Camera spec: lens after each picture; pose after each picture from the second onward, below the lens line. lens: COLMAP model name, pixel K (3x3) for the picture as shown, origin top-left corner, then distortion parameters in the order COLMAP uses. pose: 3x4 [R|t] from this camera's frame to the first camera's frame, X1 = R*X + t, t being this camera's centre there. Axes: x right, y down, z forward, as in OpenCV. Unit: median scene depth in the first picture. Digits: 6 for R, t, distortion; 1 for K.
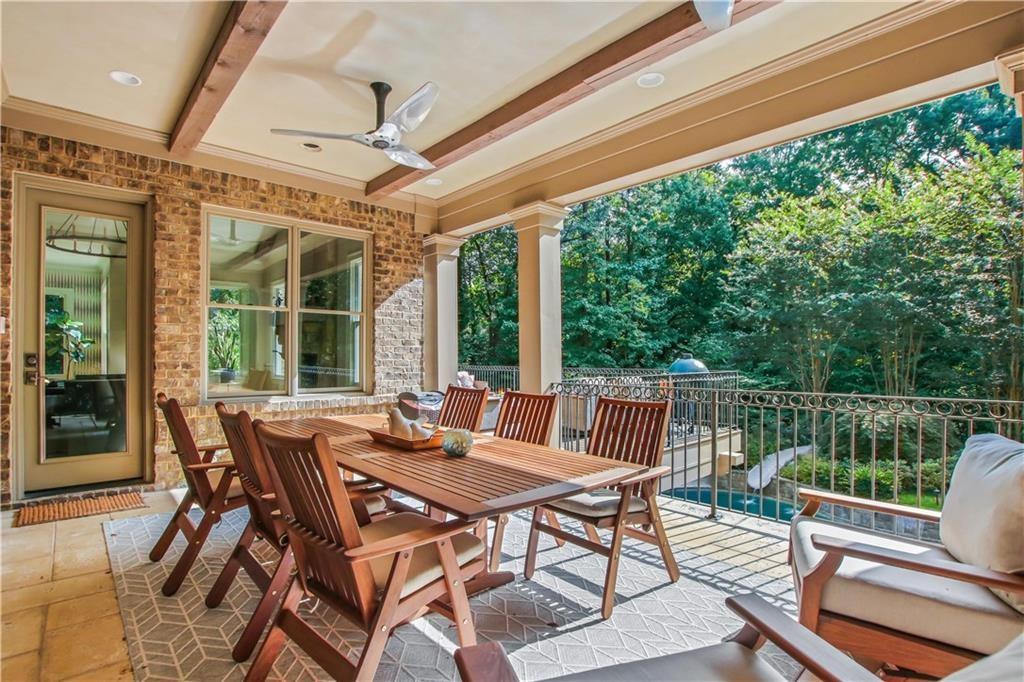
lens RADIAL K [[484.9, 0, 511.8], [0, 484.9, 343.6], [0, 0, 1]] dist [-0.035591, 0.007421]
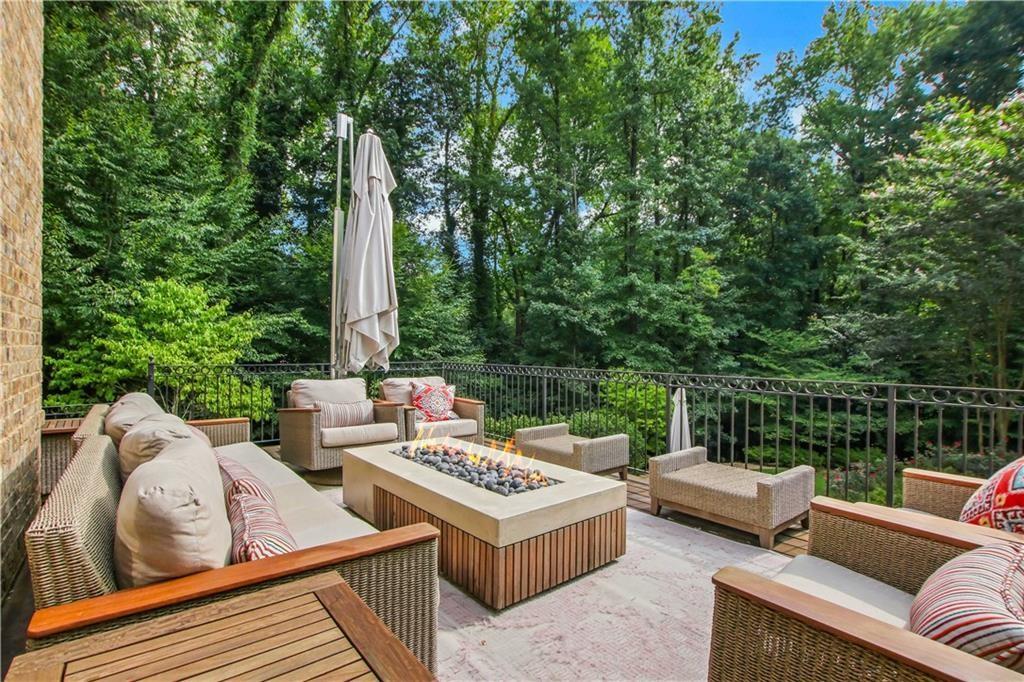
lens RADIAL K [[484.9, 0, 511.8], [0, 484.9, 343.6], [0, 0, 1]] dist [-0.035591, 0.007421]
pose [[0.998057, 0.005358, -0.062084, 0.000760], [-0.004114, 0.999789, 0.020142, 0.005937], [0.062179, -0.019848, 0.997868, 0.193088]]
